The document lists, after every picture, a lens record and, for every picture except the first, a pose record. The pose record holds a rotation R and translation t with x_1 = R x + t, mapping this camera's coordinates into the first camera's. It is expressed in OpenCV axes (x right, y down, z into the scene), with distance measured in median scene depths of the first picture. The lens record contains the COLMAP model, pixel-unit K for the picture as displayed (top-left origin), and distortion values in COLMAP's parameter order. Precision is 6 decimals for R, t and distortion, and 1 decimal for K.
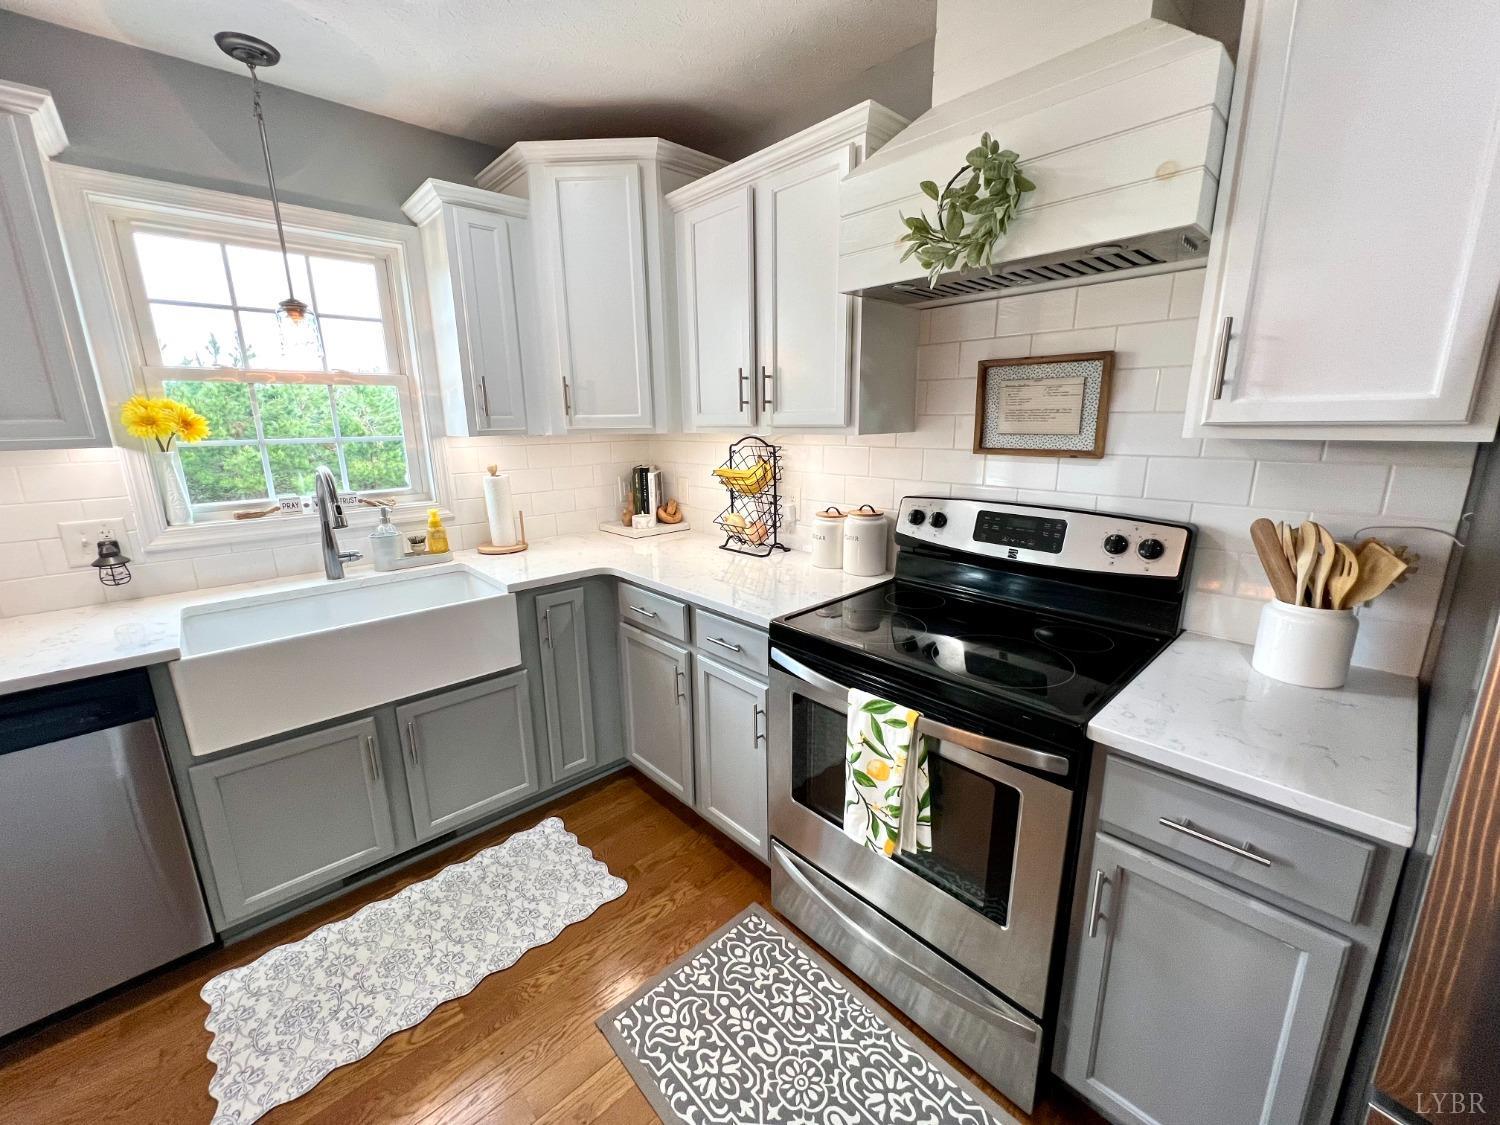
lens RADIAL K [[602.8, 0, 747.0], [0, 602.8, 557.4], [0, 0, 1]] dist [-0.000357, -0.000190]
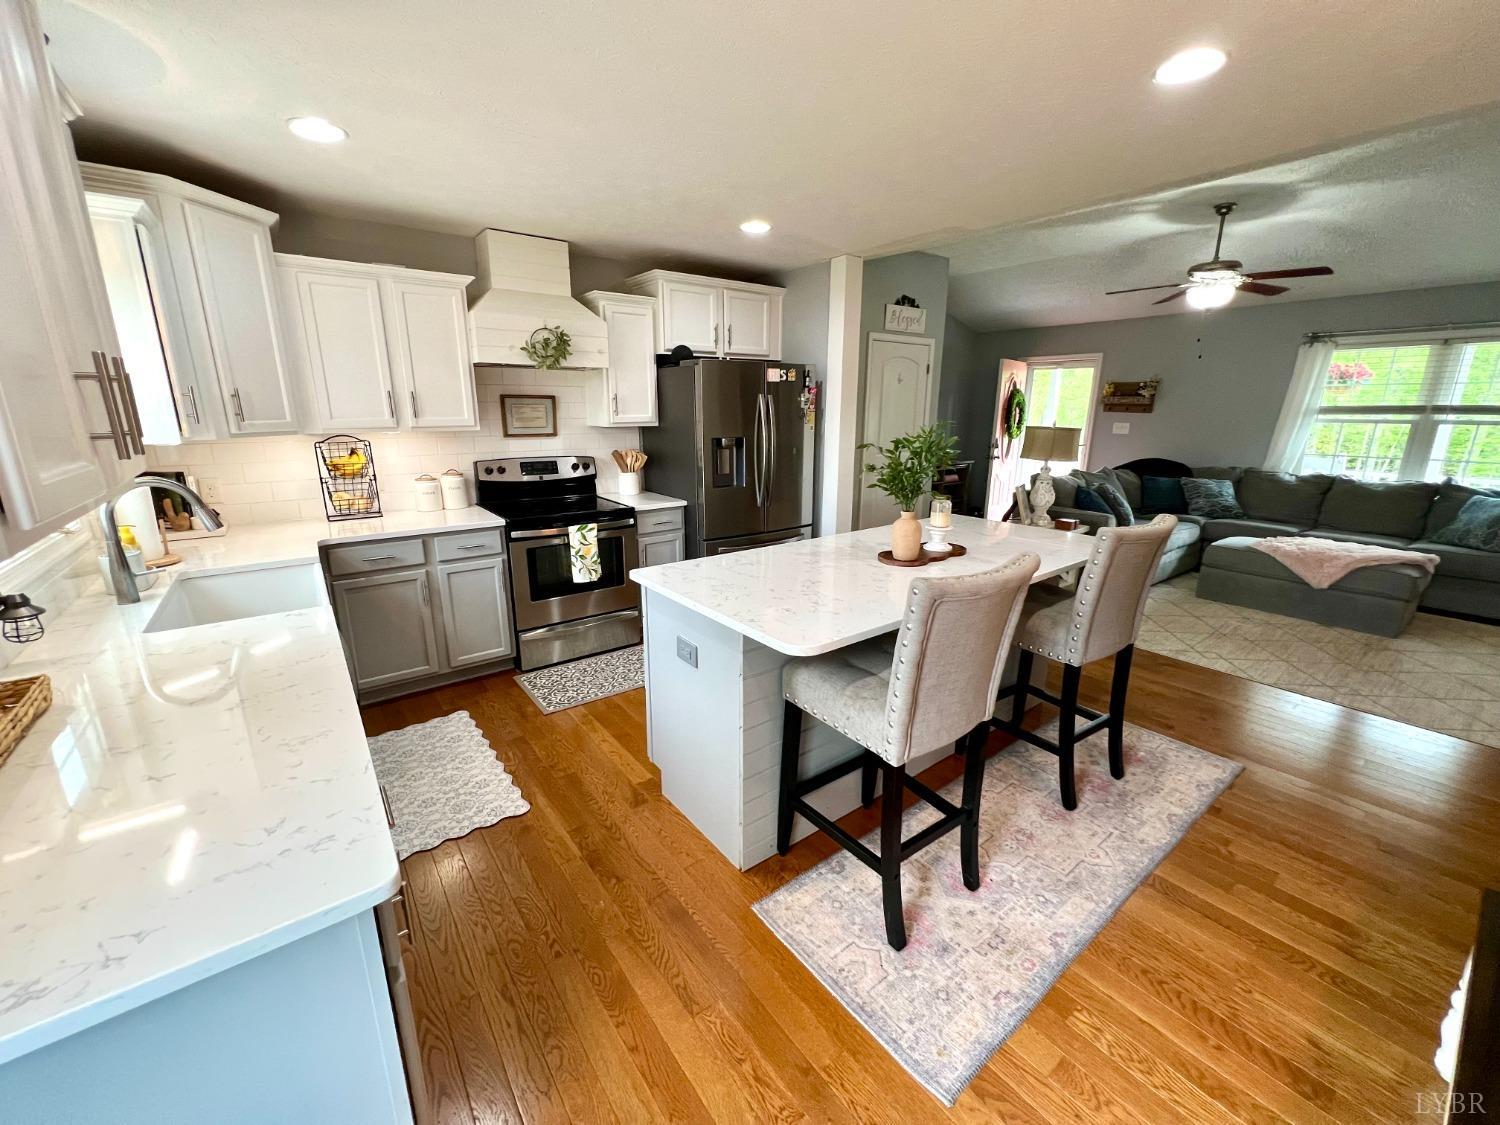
lens RADIAL K [[602.8, 0, 747.0], [0, 602.8, 557.4], [0, 0, 1]] dist [-0.000357, -0.000190]
pose [[0.094505, -0.230558, 0.968458, -1.865531], [0.220268, 0.953544, 0.205513, -0.016674], [-0.970850, 0.193899, 0.140899, -0.063257]]
